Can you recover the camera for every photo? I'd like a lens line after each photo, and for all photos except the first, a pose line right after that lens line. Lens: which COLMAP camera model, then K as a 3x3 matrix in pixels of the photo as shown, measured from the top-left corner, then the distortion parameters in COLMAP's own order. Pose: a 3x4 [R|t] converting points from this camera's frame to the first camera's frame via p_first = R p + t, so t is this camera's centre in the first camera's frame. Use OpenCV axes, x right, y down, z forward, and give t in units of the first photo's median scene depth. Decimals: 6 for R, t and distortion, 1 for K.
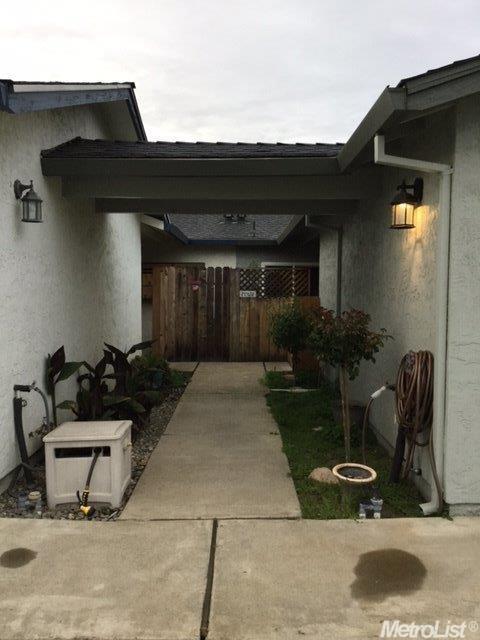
lens RADIAL K [[569.7, 0, 245.3], [0, 569.7, 322.6], [0, 0, 1]] dist [0.067598, -0.038307]
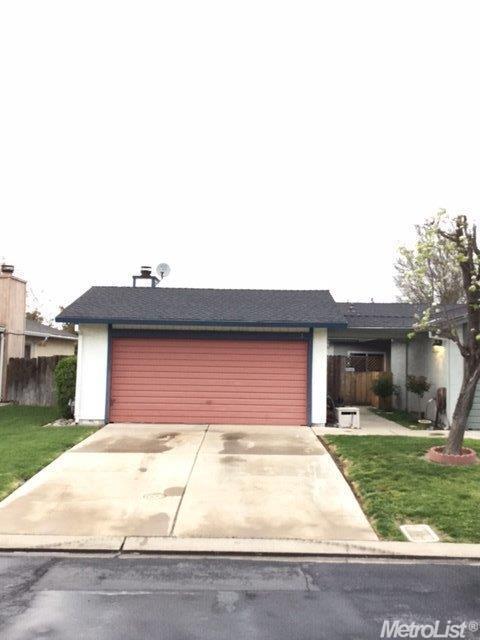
lens RADIAL K [[633.7, 0, 235.5], [0, 633.7, 321.9], [0, 0, 1]] dist [0.060687, 0.000000]
pose [[0.999854, 0.012476, -0.011650, -0.857188], [-0.013799, 0.992501, -0.121459, 0.132735], [0.010048, 0.121602, 0.992528, -2.735678]]
